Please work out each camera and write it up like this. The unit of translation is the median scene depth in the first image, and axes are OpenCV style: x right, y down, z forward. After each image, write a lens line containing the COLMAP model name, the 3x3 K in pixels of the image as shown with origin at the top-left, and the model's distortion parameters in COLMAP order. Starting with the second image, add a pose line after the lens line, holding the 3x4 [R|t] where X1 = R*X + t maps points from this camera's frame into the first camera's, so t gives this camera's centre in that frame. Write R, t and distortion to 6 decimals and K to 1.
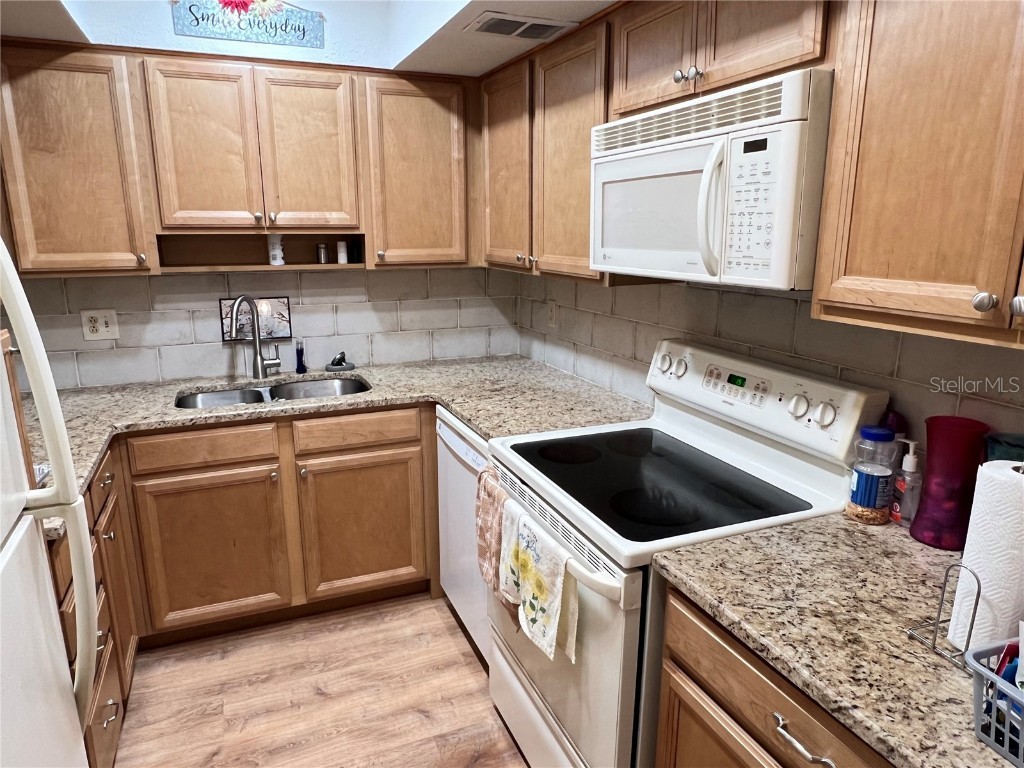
lens RADIAL K [[663.6, 0, 502.5], [0, 663.6, 387.5], [0, 0, 1]] dist [-0.000339, -0.005628]
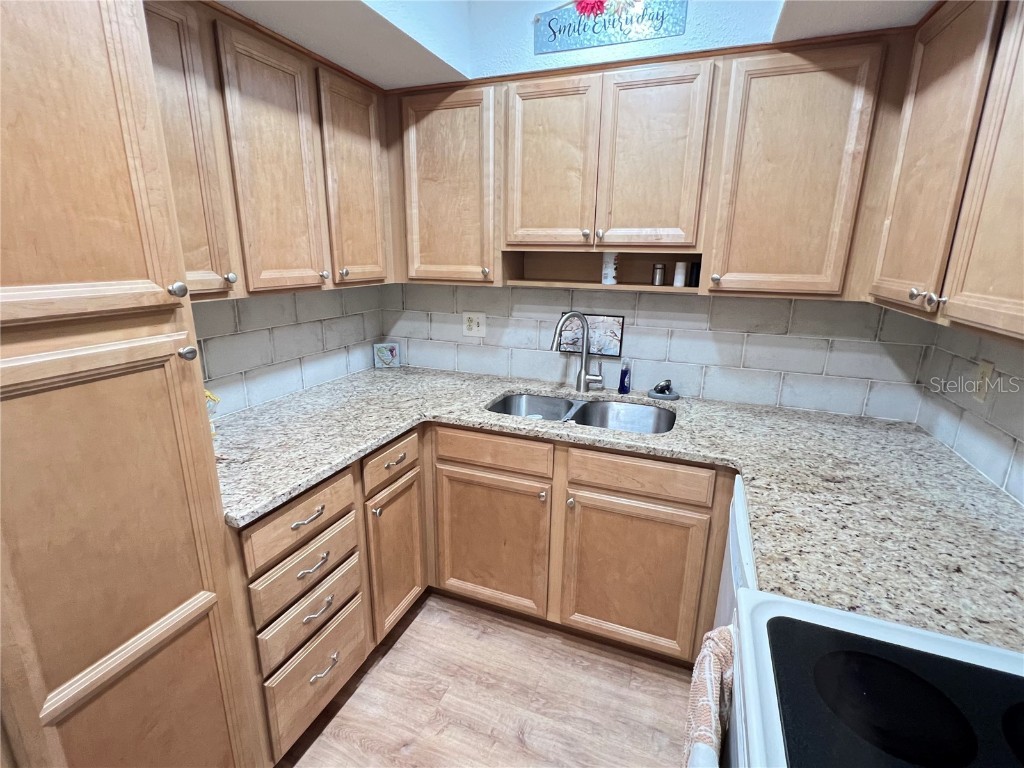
lens RADIAL K [[487.2, 0, 506.9], [0, 487.2, 382.5], [0, 0, 1]] dist [-0.003749, 0.000430]
pose [[0.718533, 0.190077, -0.669015, 0.072741], [-0.176314, 0.980288, 0.089150, -0.088577], [0.672773, 0.053899, 0.737883, 0.416582]]
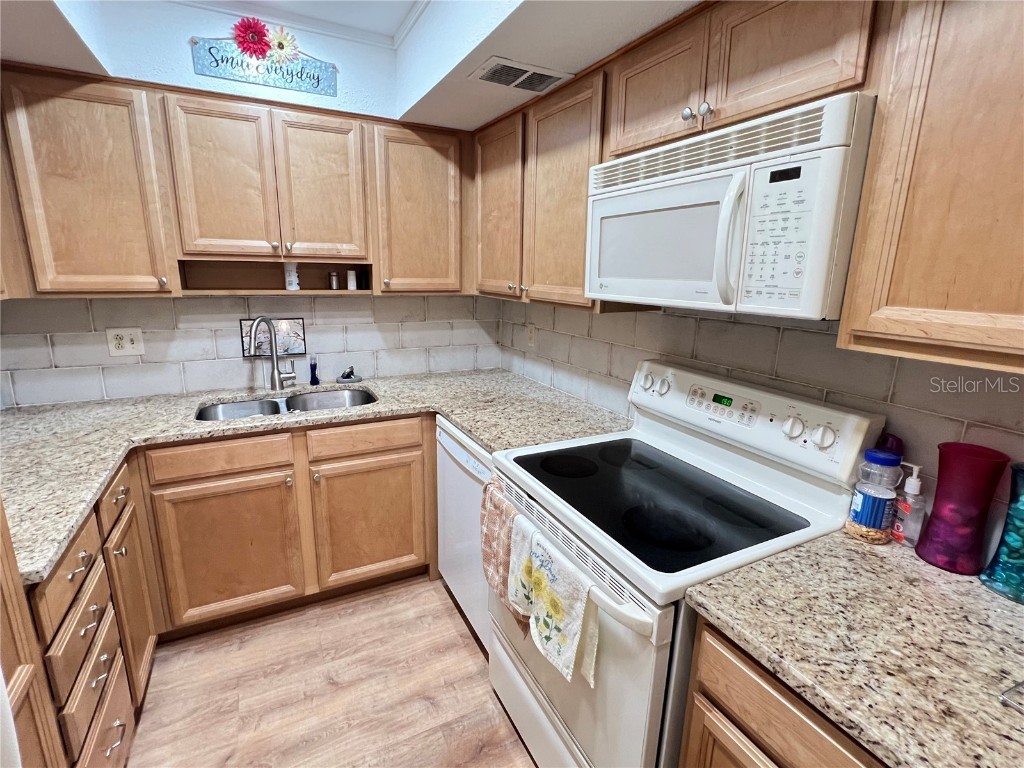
lens RADIAL K [[487.2, 0, 506.9], [0, 487.2, 382.5], [0, 0, 1]] dist [-0.003749, 0.000430]
pose [[0.996606, 0.001032, 0.082311, -0.051120], [-0.000521, 0.999980, -0.006228, -0.025409], [-0.082316, 0.006164, 0.996587, 0.165549]]
